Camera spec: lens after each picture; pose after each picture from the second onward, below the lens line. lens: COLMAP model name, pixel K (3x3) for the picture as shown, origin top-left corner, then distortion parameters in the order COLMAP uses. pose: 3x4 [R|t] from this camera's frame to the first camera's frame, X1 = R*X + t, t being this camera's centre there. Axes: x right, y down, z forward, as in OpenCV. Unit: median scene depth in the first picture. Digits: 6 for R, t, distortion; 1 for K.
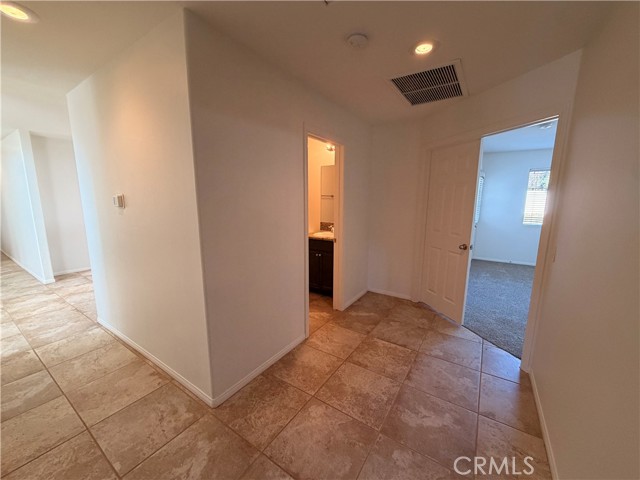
lens RADIAL K [[254.4, 0, 318.3], [0, 254.4, 240.7], [0, 0, 1]] dist [-0.001275, 0.000511]
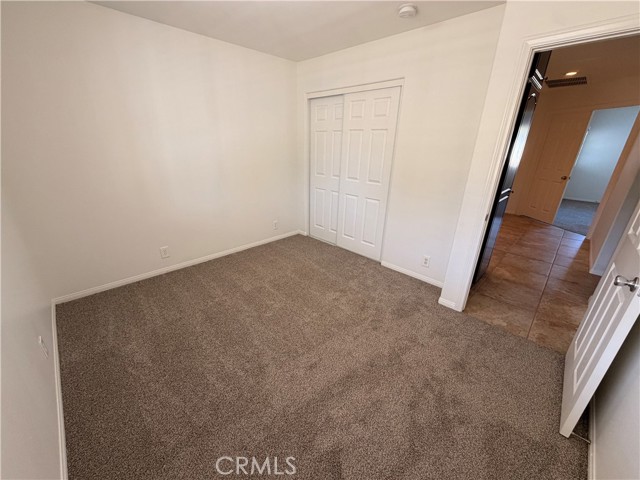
lens RADIAL K [[254.4, 0, 321.2], [0, 254.4, 240.9], [0, 0, 1]] dist [-0.001275, 0.000511]
pose [[0.980872, 0.082813, -0.176161, -0.686405], [-0.045561, 0.977523, 0.205846, 0.160443], [0.189248, -0.193883, 0.962598, -1.022151]]
